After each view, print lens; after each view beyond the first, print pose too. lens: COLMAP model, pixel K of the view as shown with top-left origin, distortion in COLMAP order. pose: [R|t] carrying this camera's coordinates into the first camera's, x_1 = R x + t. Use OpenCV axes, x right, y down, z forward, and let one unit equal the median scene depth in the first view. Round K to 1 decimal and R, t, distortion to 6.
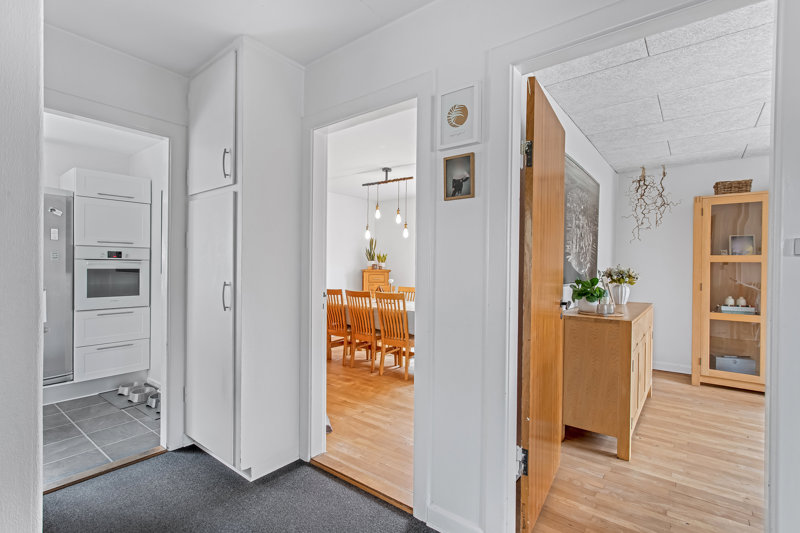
lens RADIAL K [[383.2, 0, 401.8], [0, 383.2, 268.4], [0, 0, 1]] dist [0.010848, 0.003182]
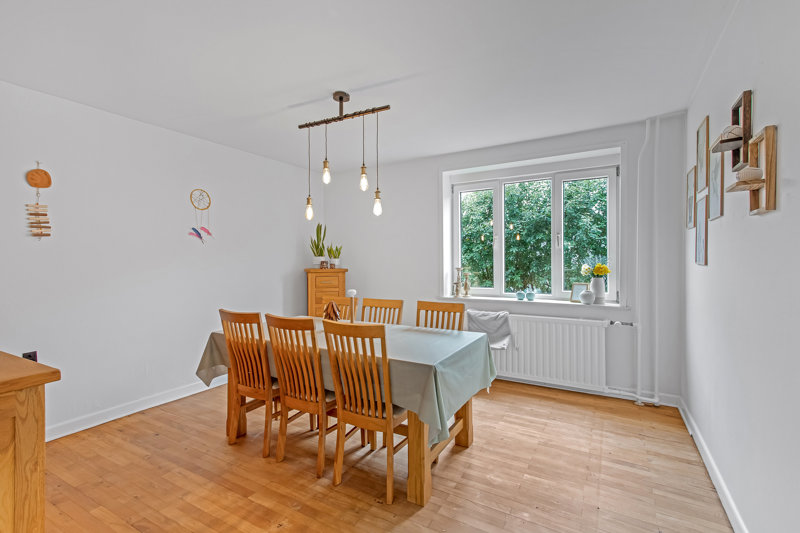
lens RADIAL K [[383.2, 0, 404.3], [0, 383.2, 258.7], [0, 0, 1]] dist [0.010848, 0.003182]
pose [[0.991285, -0.015815, 0.130784, -0.027285], [0.016950, 0.999828, -0.007568, -0.012875], [-0.130642, 0.009719, 0.991382, 0.464929]]
